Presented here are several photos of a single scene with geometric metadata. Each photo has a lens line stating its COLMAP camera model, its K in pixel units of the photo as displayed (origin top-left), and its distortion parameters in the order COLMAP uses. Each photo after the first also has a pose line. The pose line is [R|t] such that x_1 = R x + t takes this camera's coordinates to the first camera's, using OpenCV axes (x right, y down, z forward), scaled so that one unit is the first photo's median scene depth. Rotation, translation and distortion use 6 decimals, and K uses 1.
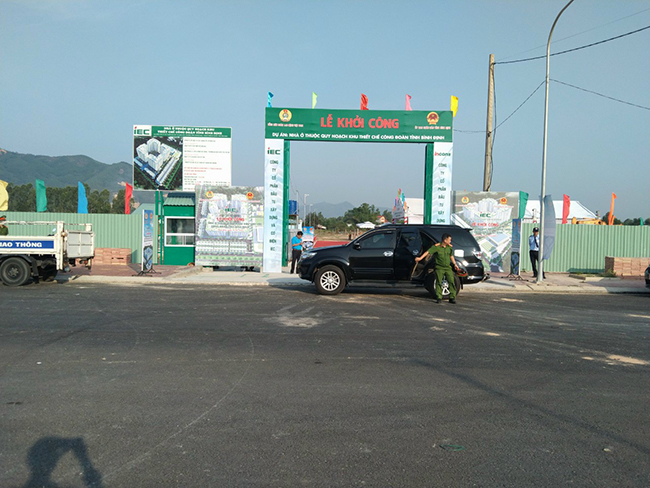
lens RADIAL K [[506.8, 0, 326.0], [0, 506.8, 242.9], [0, 0, 1]] dist [-0.006552, -0.009543]
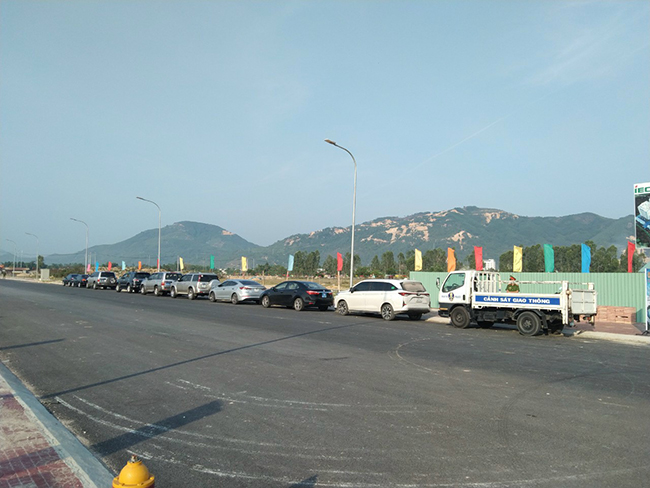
lens RADIAL K [[506.8, 0, 326.0], [0, 506.8, 242.9], [0, 0, 1]] dist [-0.006552, -0.009543]
pose [[0.598892, -0.066757, -0.798043, 0.058551], [-0.023490, 0.994626, -0.100829, -0.000672], [0.800485, 0.079132, 0.594105, -0.099536]]
